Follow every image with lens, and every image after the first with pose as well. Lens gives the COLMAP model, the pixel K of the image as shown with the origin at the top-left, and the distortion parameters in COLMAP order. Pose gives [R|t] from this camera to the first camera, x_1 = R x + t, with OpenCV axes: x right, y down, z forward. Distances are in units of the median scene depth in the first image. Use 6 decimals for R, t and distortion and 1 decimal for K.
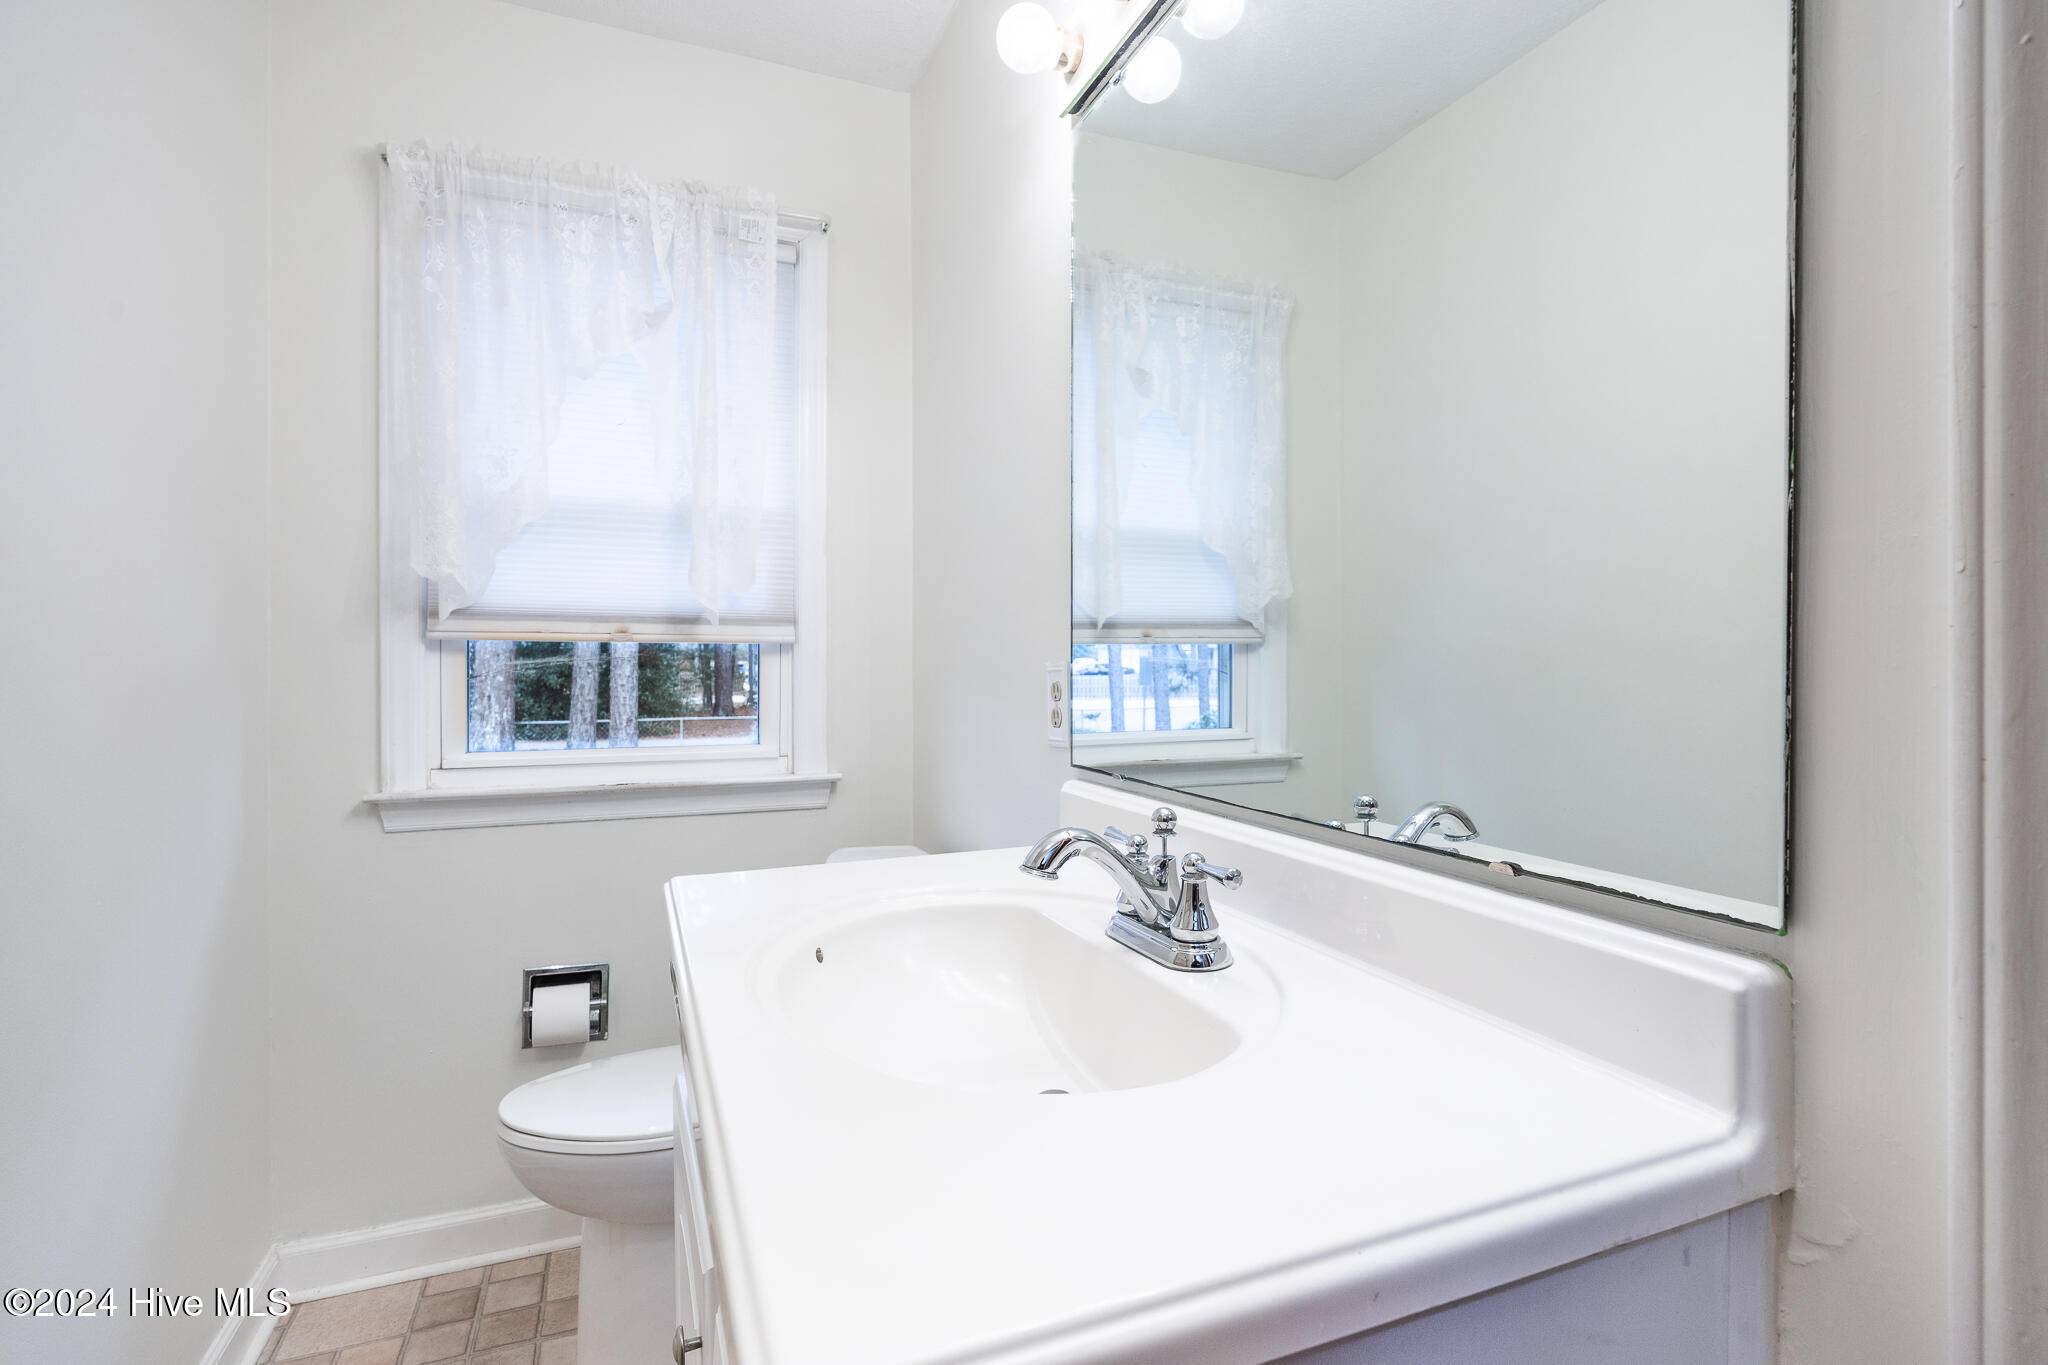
lens RADIAL K [[991.2, 0, 1026.4], [0, 991.2, 672.8], [0, 0, 1]] dist [-0.004707, -0.000288]
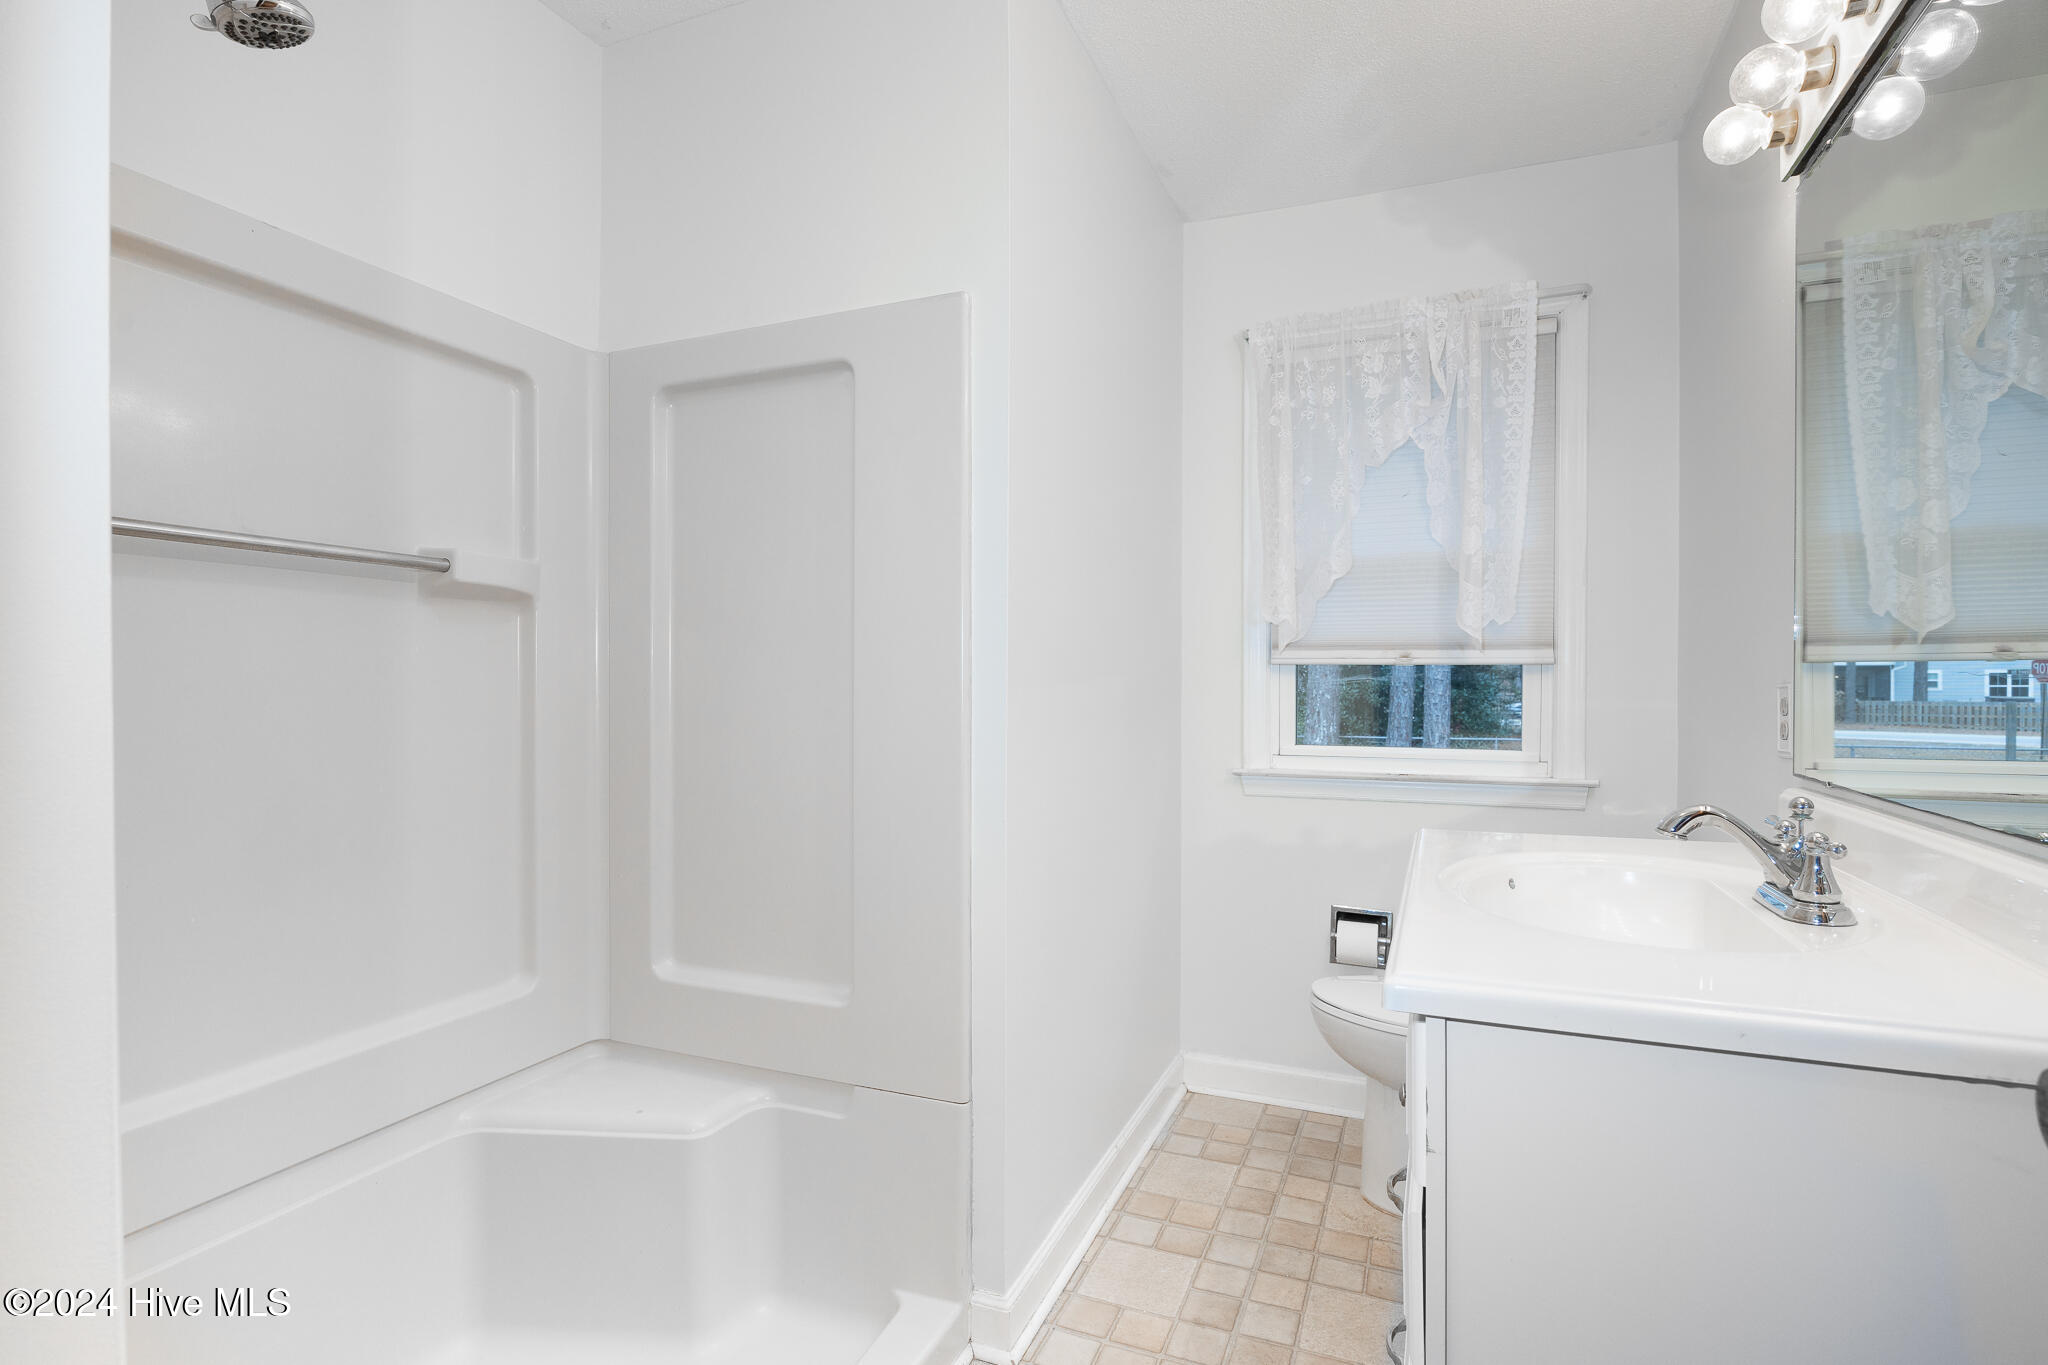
lens RADIAL K [[991.2, 0, 1025.9], [0, 991.2, 684.6], [0, 0, 1]] dist [-0.004707, -0.000288]
pose [[0.706480, 0.002392, -0.707729, 0.158845], [-0.008410, 0.999952, -0.005015, 0.005921], [0.707683, 0.009495, 0.706466, -0.263412]]
